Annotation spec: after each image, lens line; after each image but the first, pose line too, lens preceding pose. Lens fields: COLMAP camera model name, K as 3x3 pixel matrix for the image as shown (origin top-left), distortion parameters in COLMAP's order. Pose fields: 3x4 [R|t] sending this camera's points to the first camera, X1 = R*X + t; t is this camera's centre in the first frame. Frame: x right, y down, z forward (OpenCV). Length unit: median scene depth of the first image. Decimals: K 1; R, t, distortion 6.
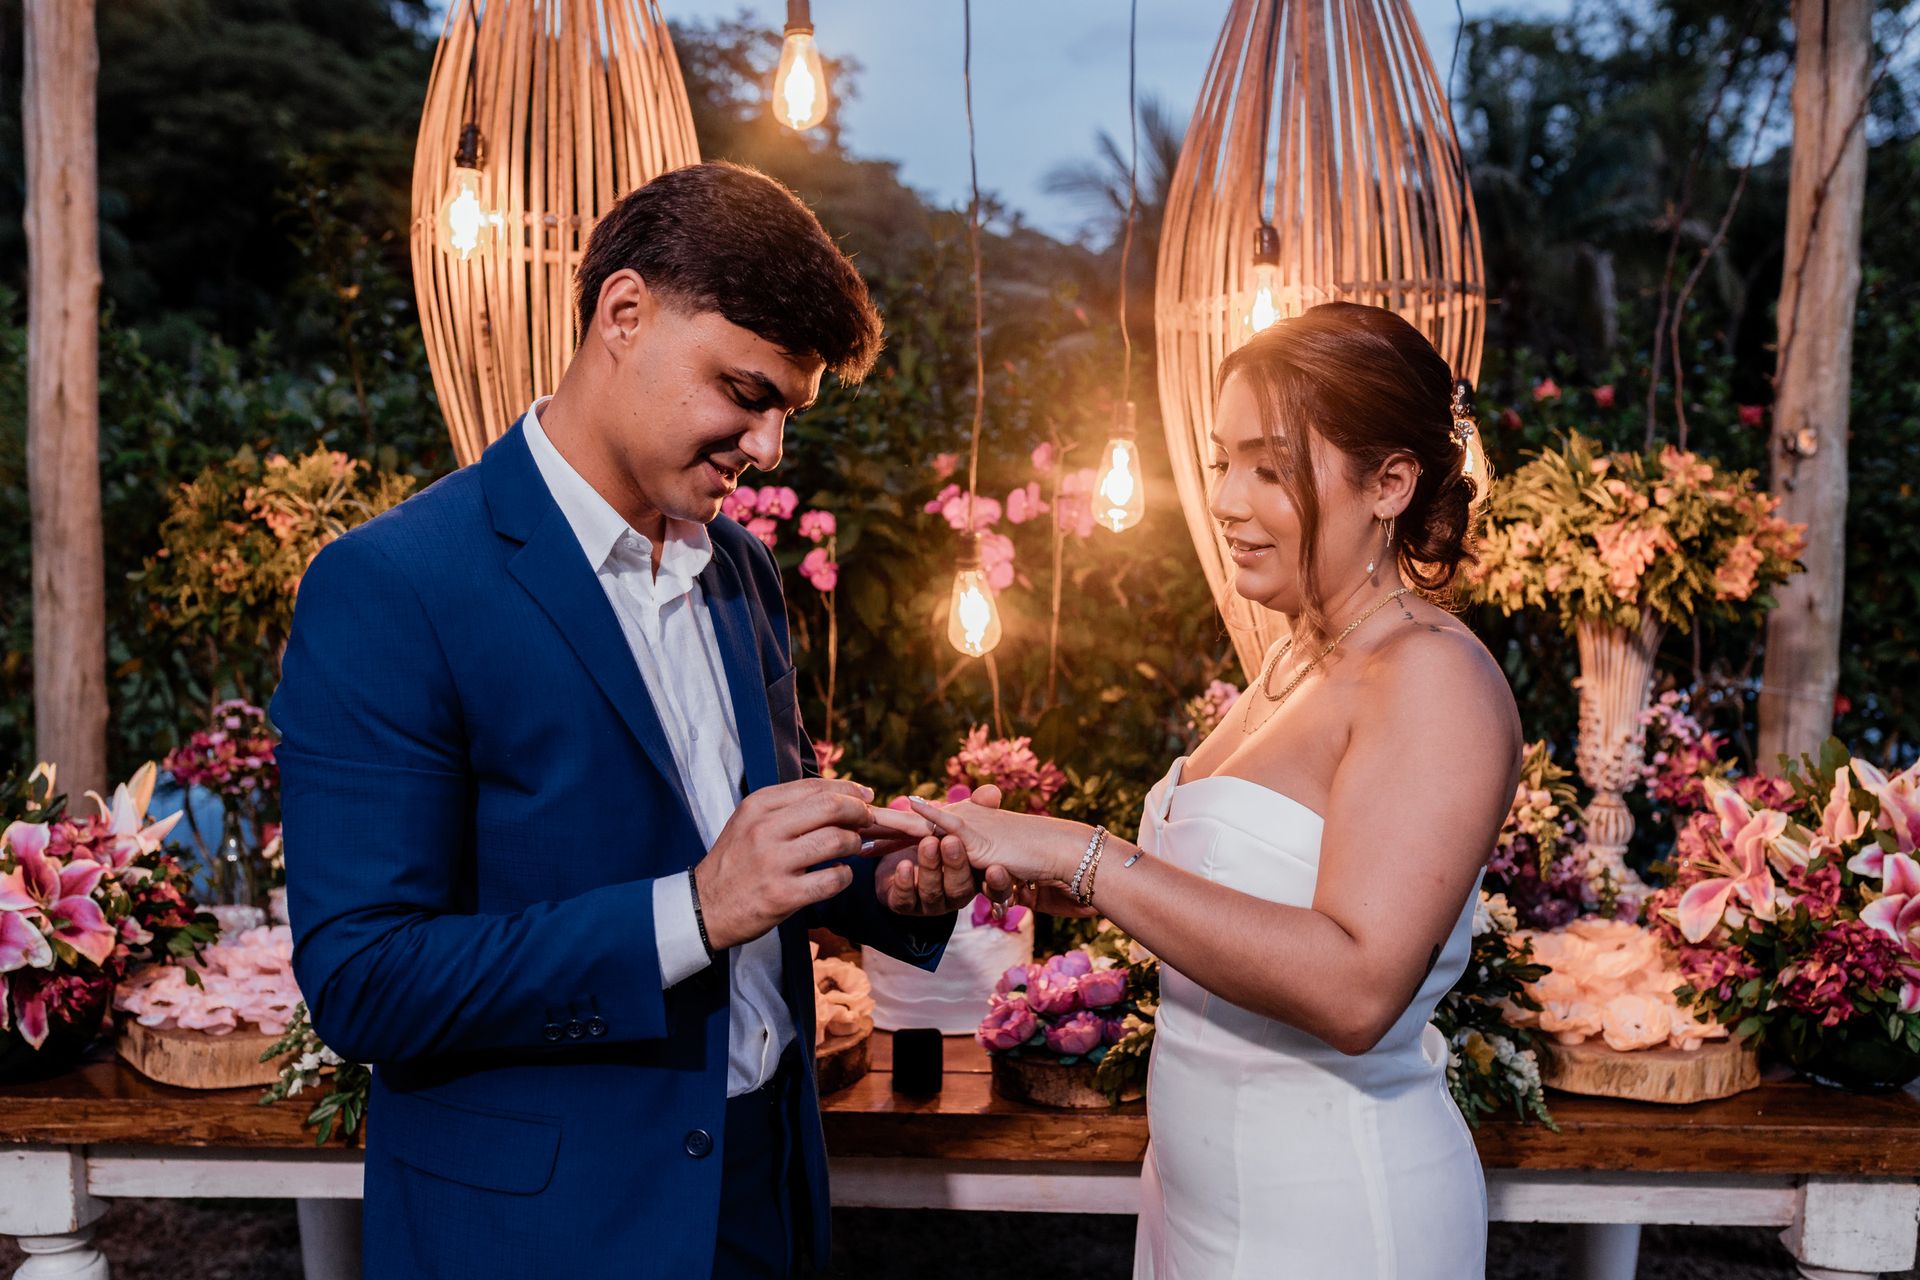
lens RADIAL K [[1778.7, 0, 960.0], [0, 1778.7, 640.0], [0, 0, 1]] dist [0.010253, 0.006826]
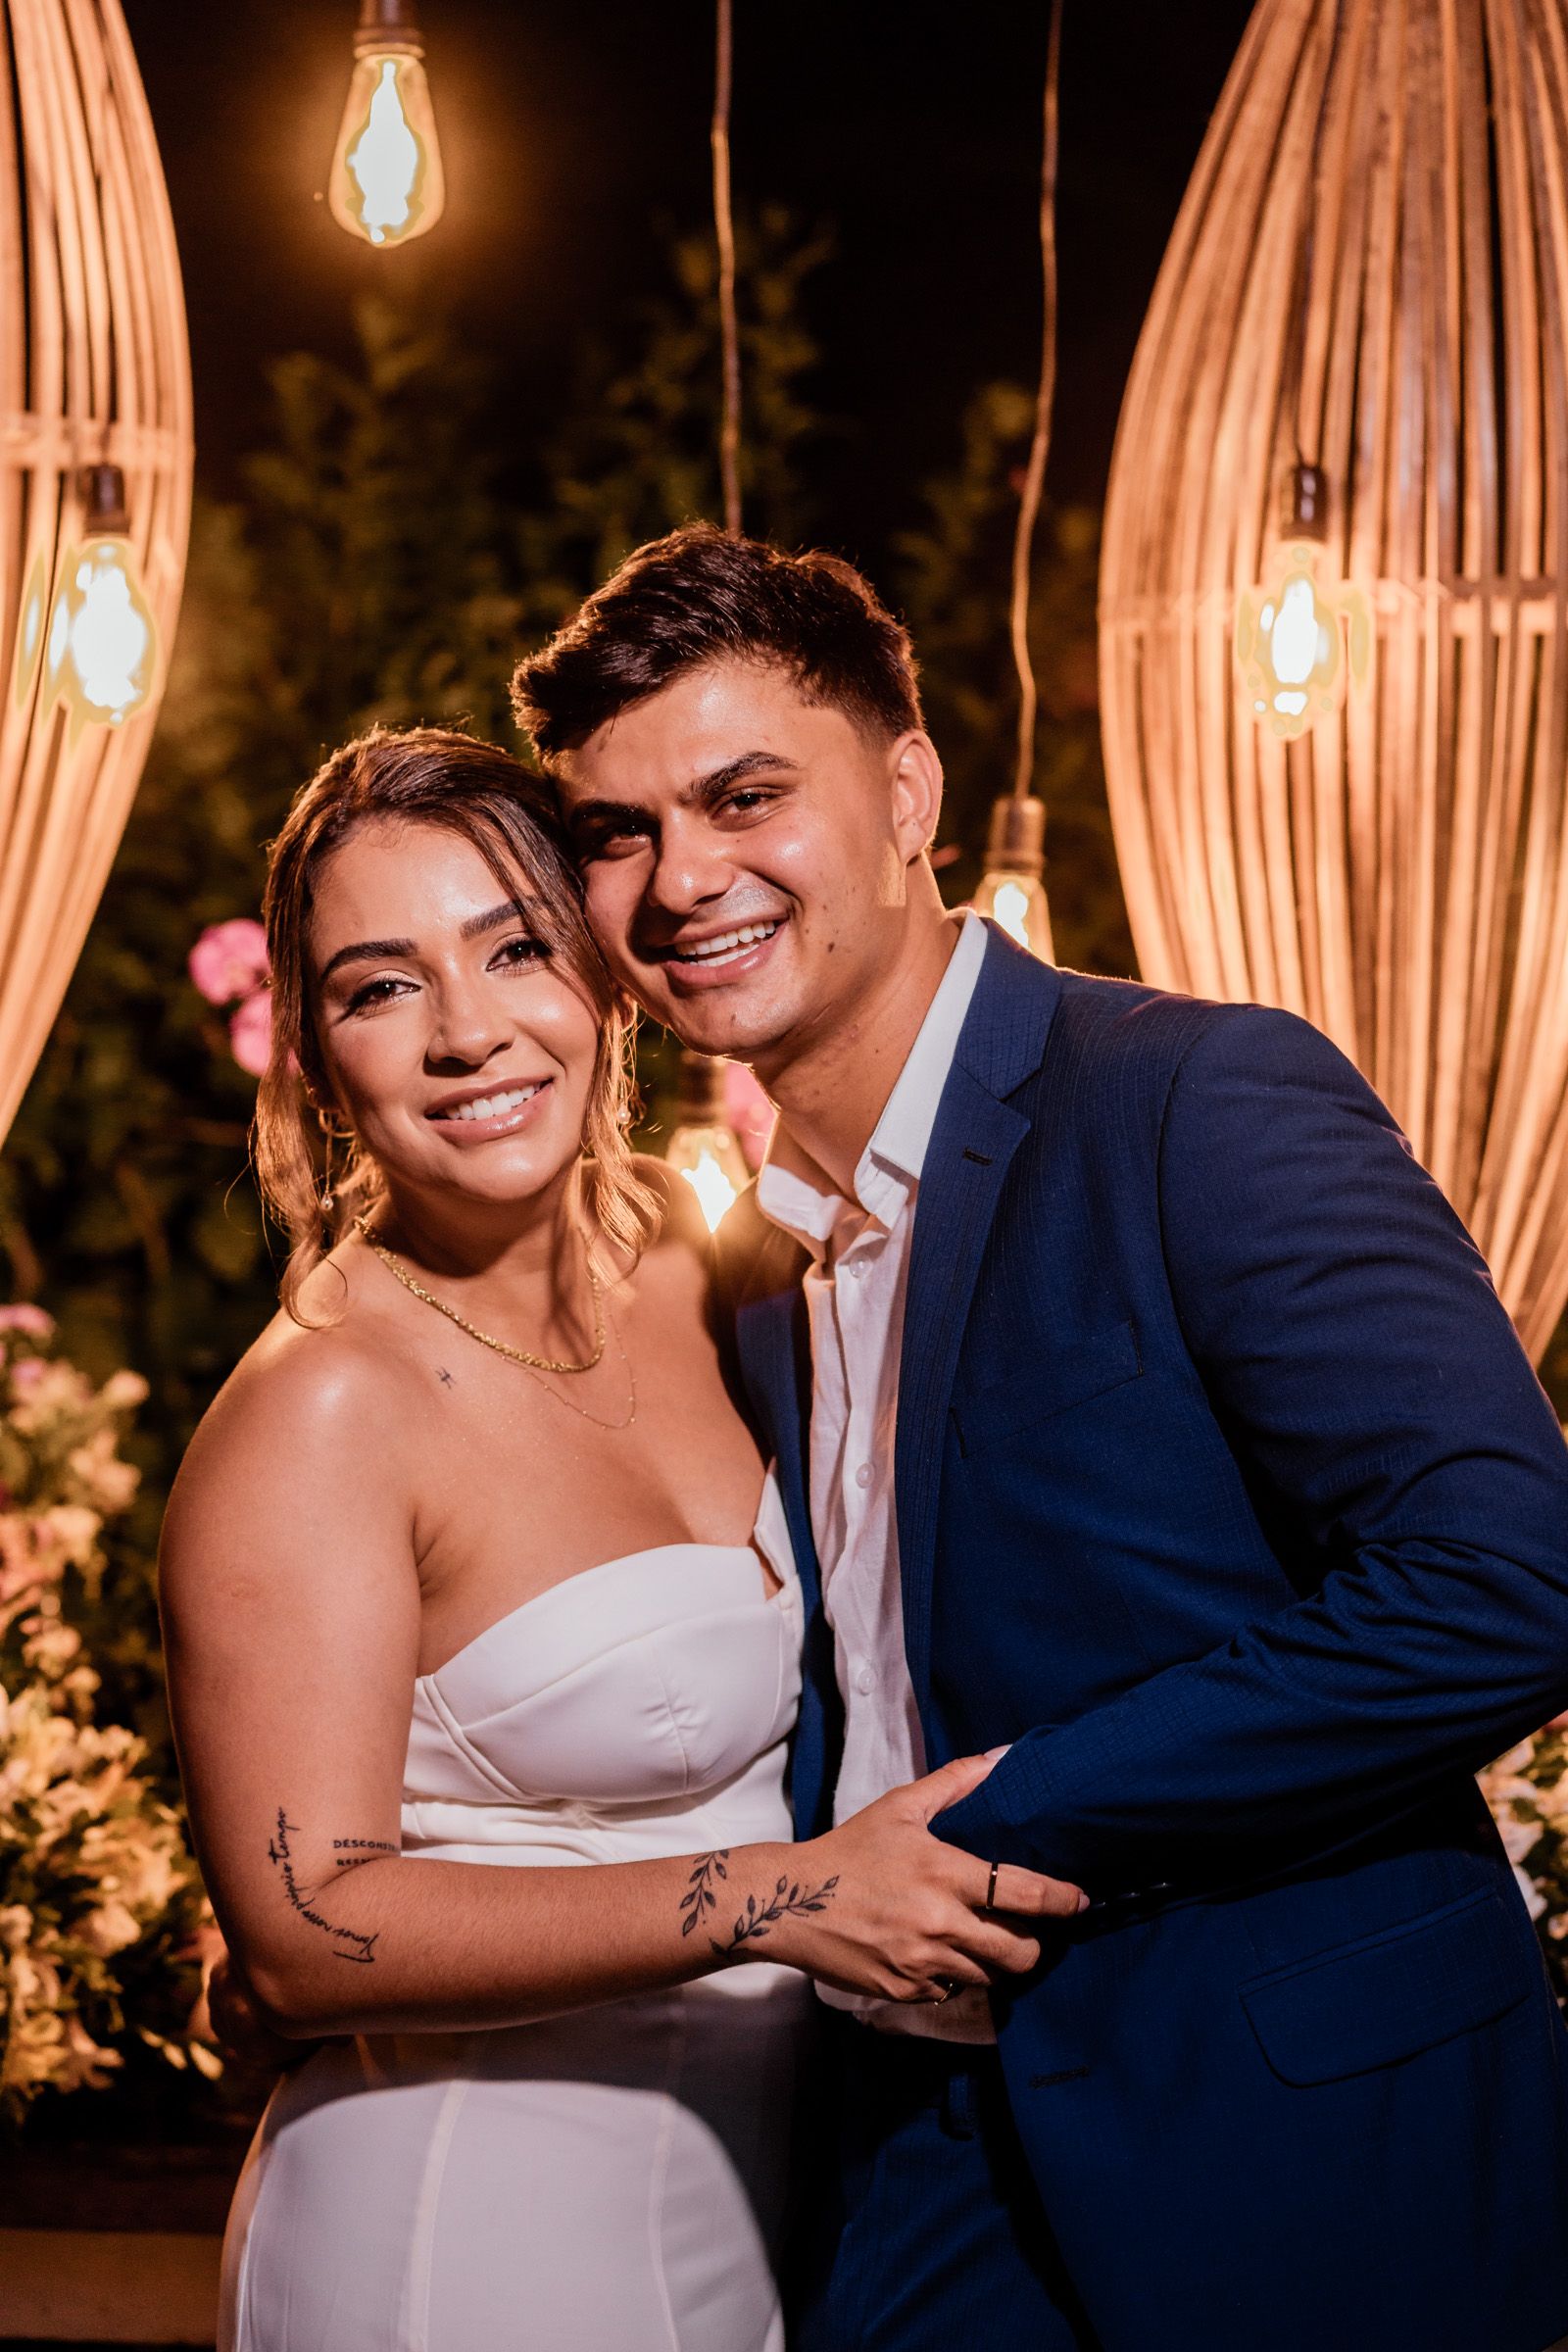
lens RADIAL K [[5836.7, 0, 784.0], [0, 5836.7, 1176.0], [0, 0, 1]] dist [-0.008061, 0.314971]
pose [[0.999618, 0.026714, -0.007034, 0.037011], [-0.026756, 0.999624, -0.006058, -0.015091], [0.006870, 0.006244, 0.999957, -0.578299]]
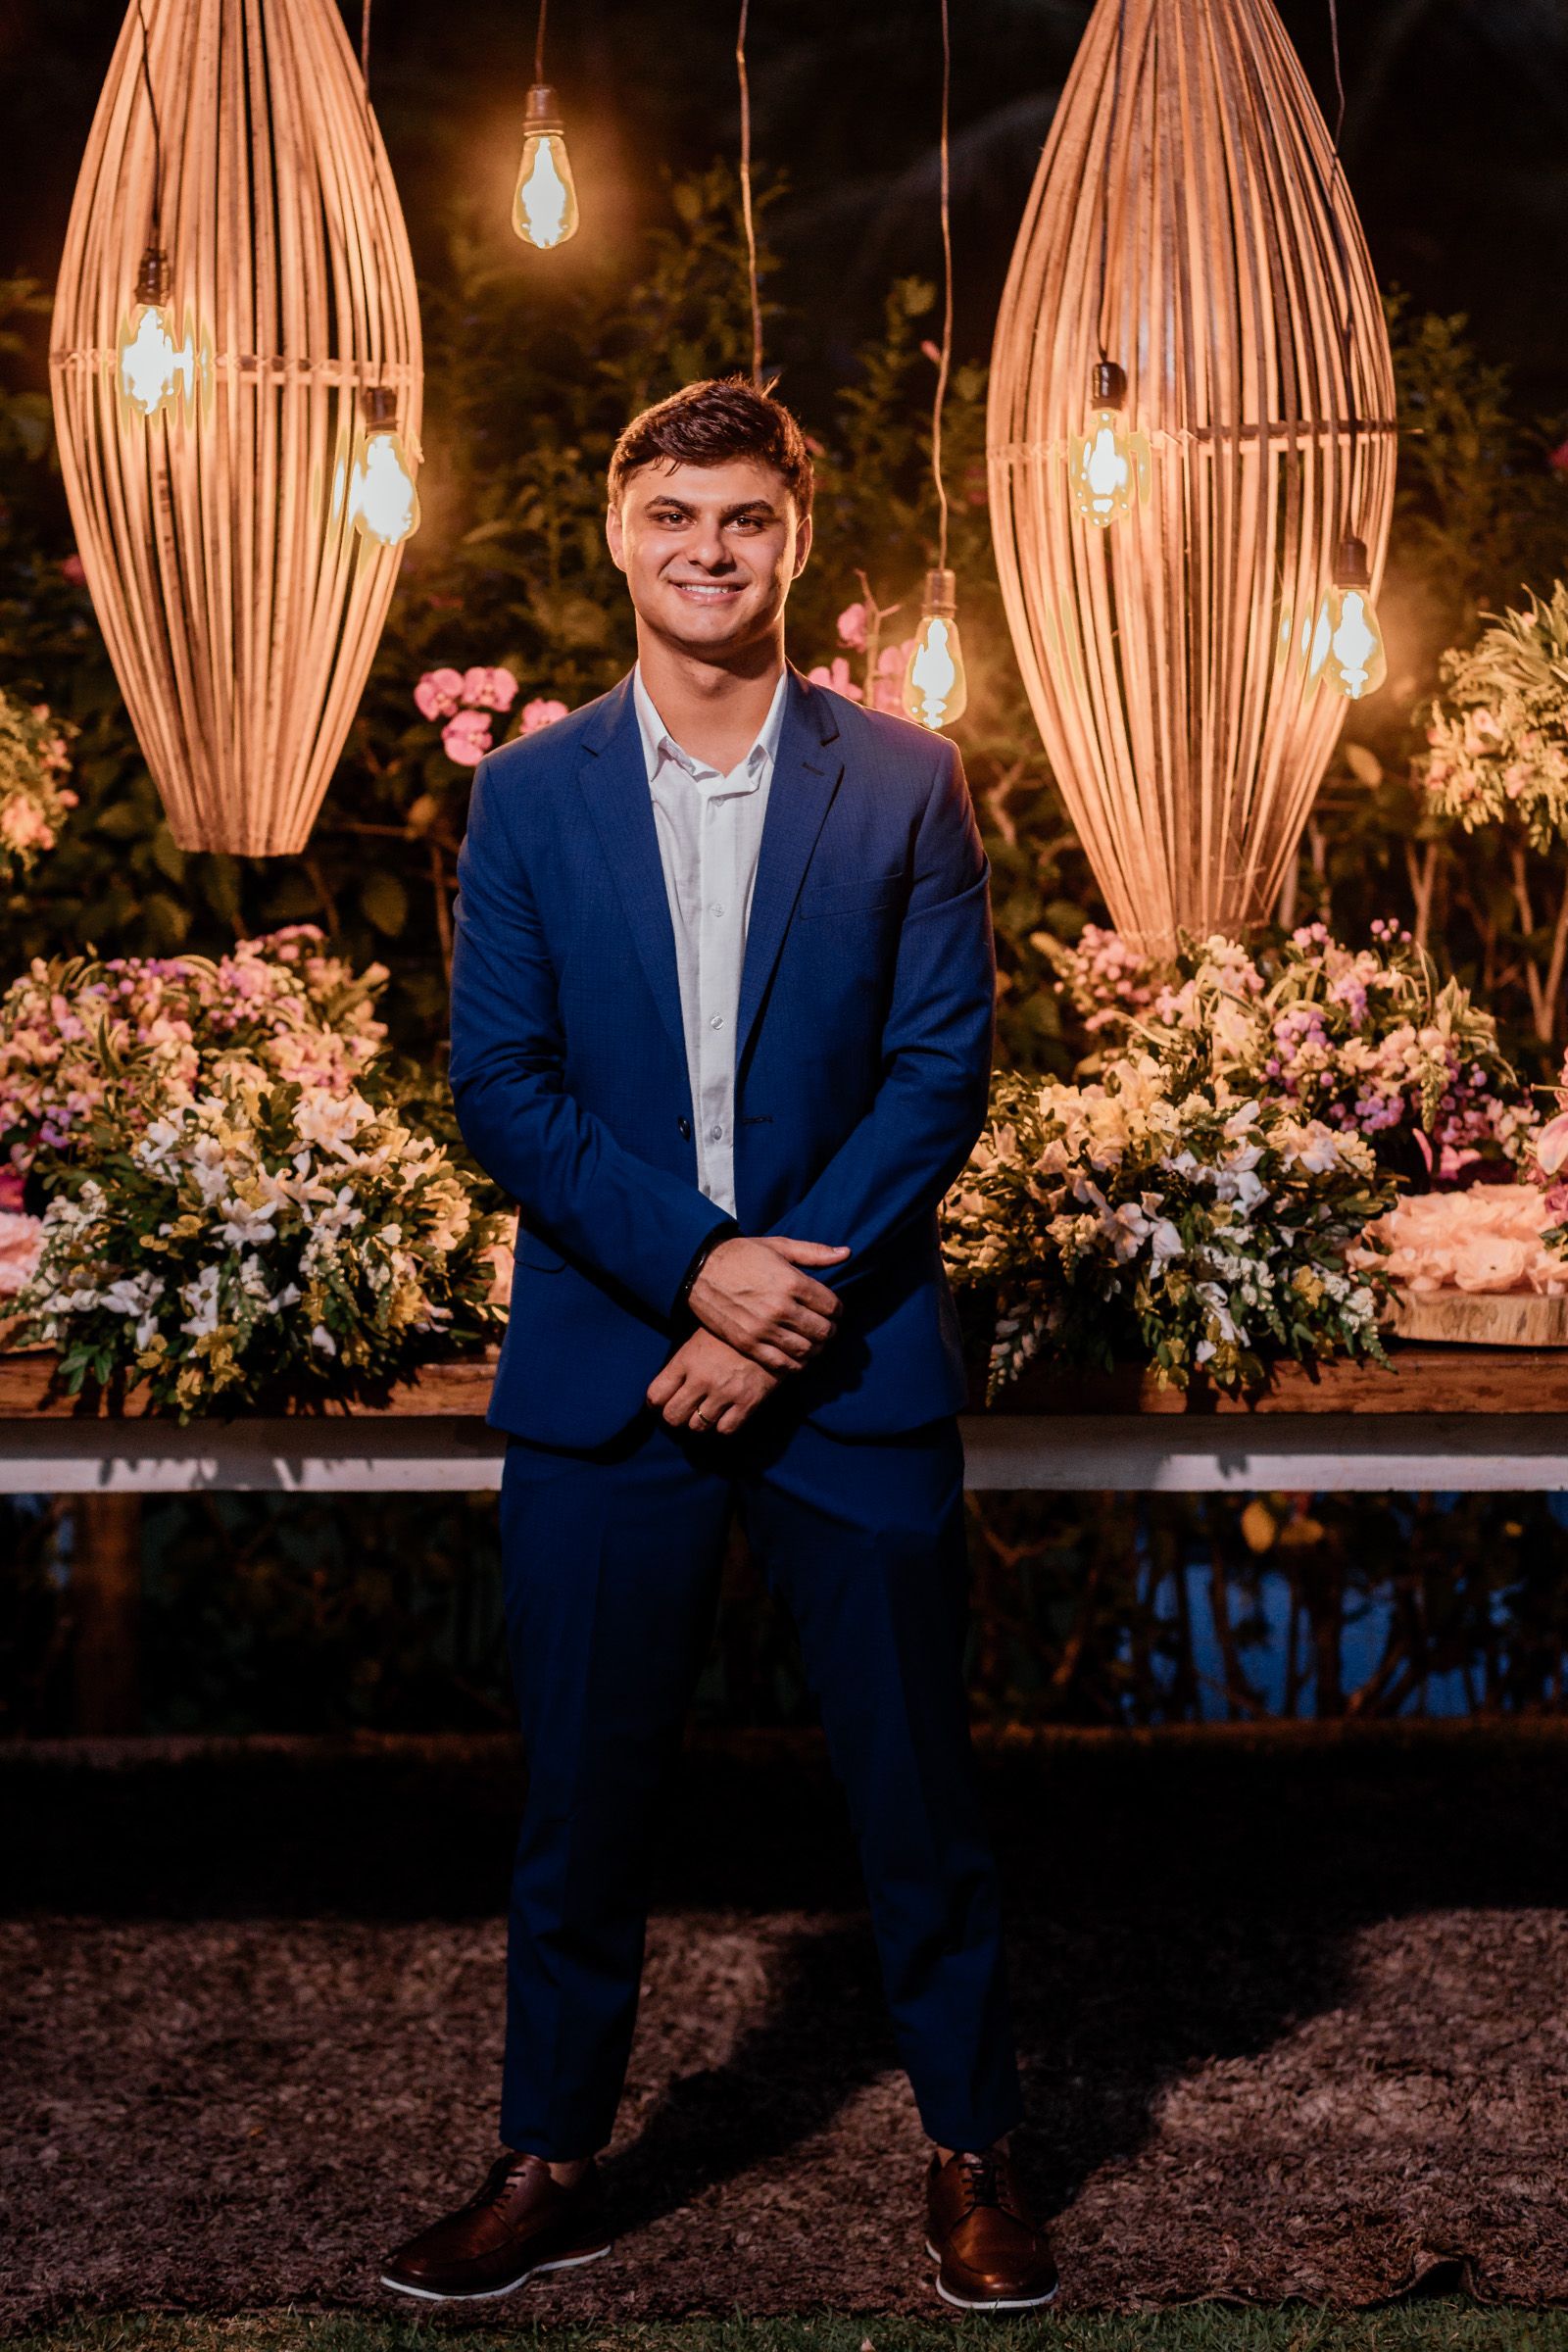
lens RADIAL K [[6508.1, 0, 729.0], [0, 6508.1, 1173.5], [0, 0, 1]] dist [-0.064426, 0.011732]
pose [[0.999938, -0.010746, 0.002779, -0.015510], [0.010699, 0.999812, 0.016192, 0.086452], [-0.002953, -0.016161, 0.999865, -1.825264]]
